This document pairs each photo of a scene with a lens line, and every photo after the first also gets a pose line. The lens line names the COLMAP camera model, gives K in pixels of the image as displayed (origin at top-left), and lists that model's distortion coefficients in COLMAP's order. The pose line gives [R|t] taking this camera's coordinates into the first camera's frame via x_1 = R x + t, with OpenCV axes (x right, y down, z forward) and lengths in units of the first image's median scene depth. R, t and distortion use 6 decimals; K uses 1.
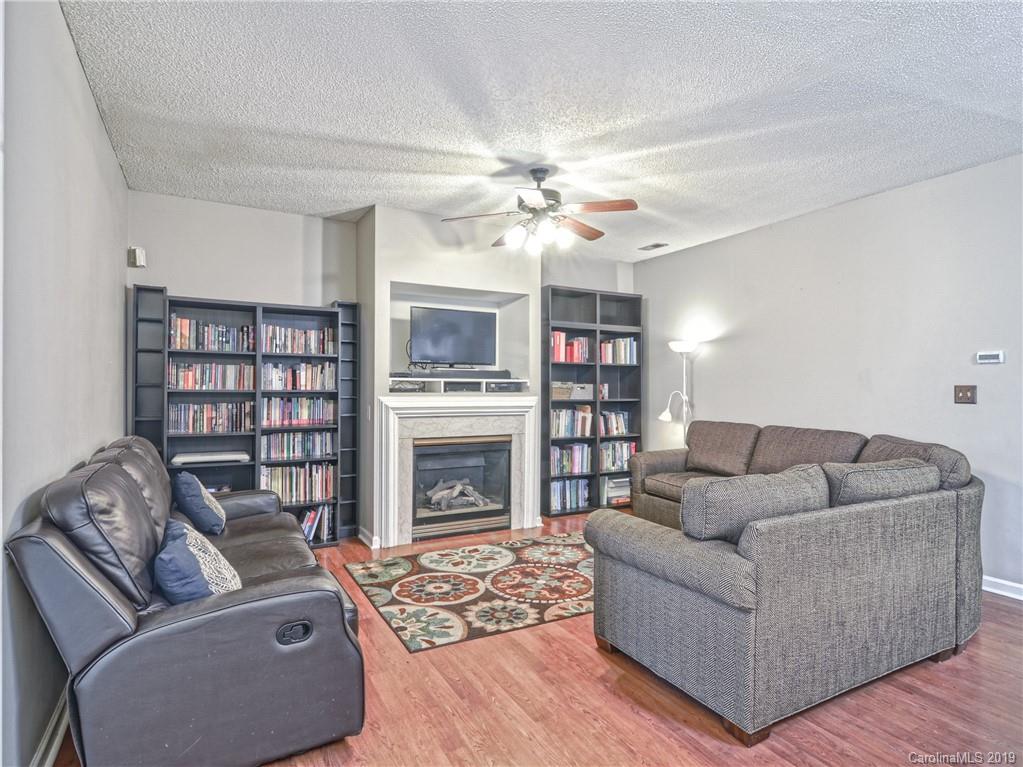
lens RADIAL K [[577.2, 0, 511.5], [0, 577.2, 383.5], [0, 0, 1]] dist [0.000871, 0.000032]
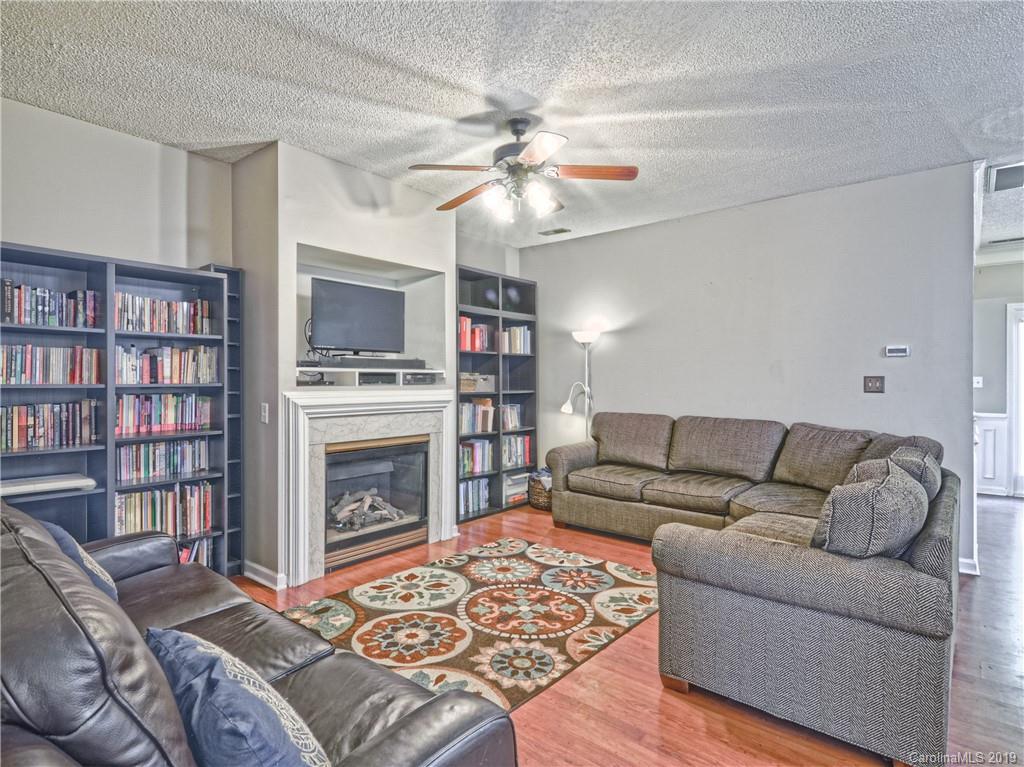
lens RADIAL K [[564.8, 0, 487.5], [0, 564.8, 380.6], [0, 0, 1]] dist [-0.002335, -0.000735]
pose [[0.938228, -0.004172, 0.345994, -0.233575], [0.000195, 0.999934, 0.011530, -0.001001], [-0.346019, -0.010750, 0.938166, 0.198919]]
